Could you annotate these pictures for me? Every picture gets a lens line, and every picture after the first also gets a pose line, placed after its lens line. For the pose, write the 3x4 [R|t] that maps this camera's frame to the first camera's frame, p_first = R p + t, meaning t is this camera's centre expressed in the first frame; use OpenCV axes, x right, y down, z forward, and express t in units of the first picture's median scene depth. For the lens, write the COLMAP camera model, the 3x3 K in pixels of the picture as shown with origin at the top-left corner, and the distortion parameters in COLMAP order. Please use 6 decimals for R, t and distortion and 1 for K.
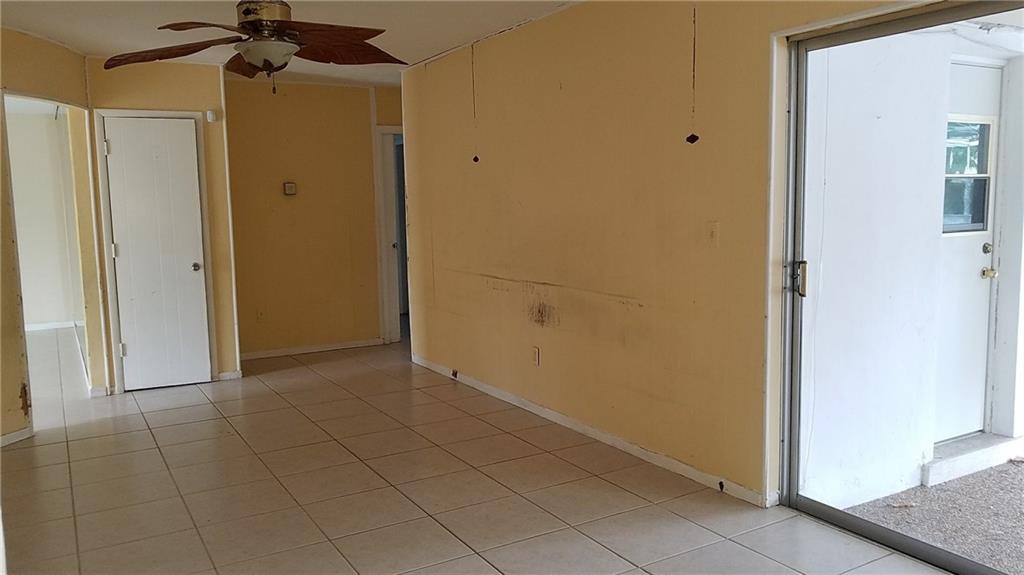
lens RADIAL K [[789.3, 0, 512.1], [0, 789.3, 280.7], [0, 0, 1]] dist [-0.007464, 0.003438]
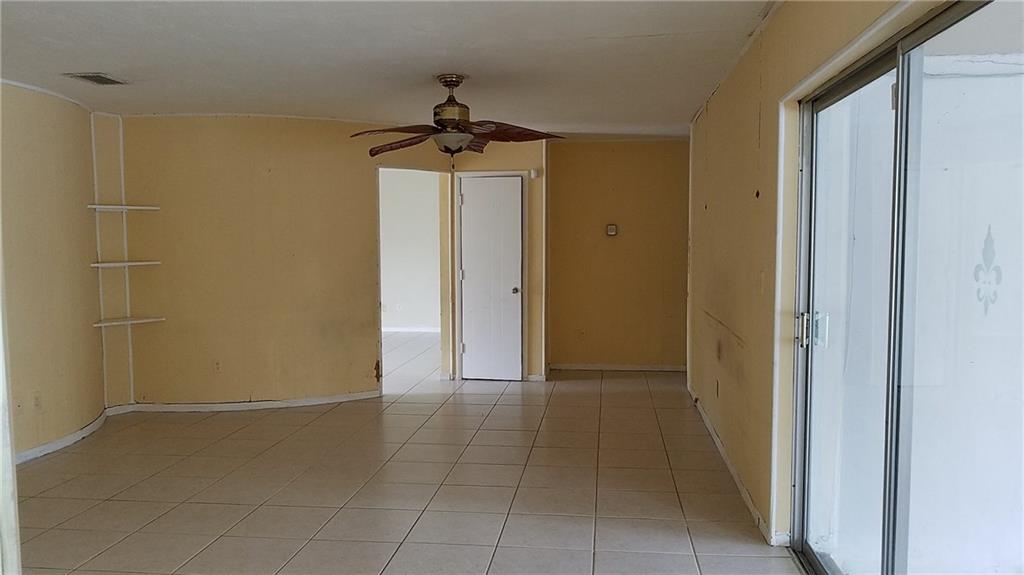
lens RADIAL K [[789.3, 0, 511.6], [0, 789.3, 294.6], [0, 0, 1]] dist [-0.007464, 0.003438]
pose [[0.793010, 0.061094, -0.606138, 0.397509], [-0.075786, 0.997123, 0.001351, -0.012207], [0.604477, 0.044866, 0.795358, -0.035922]]
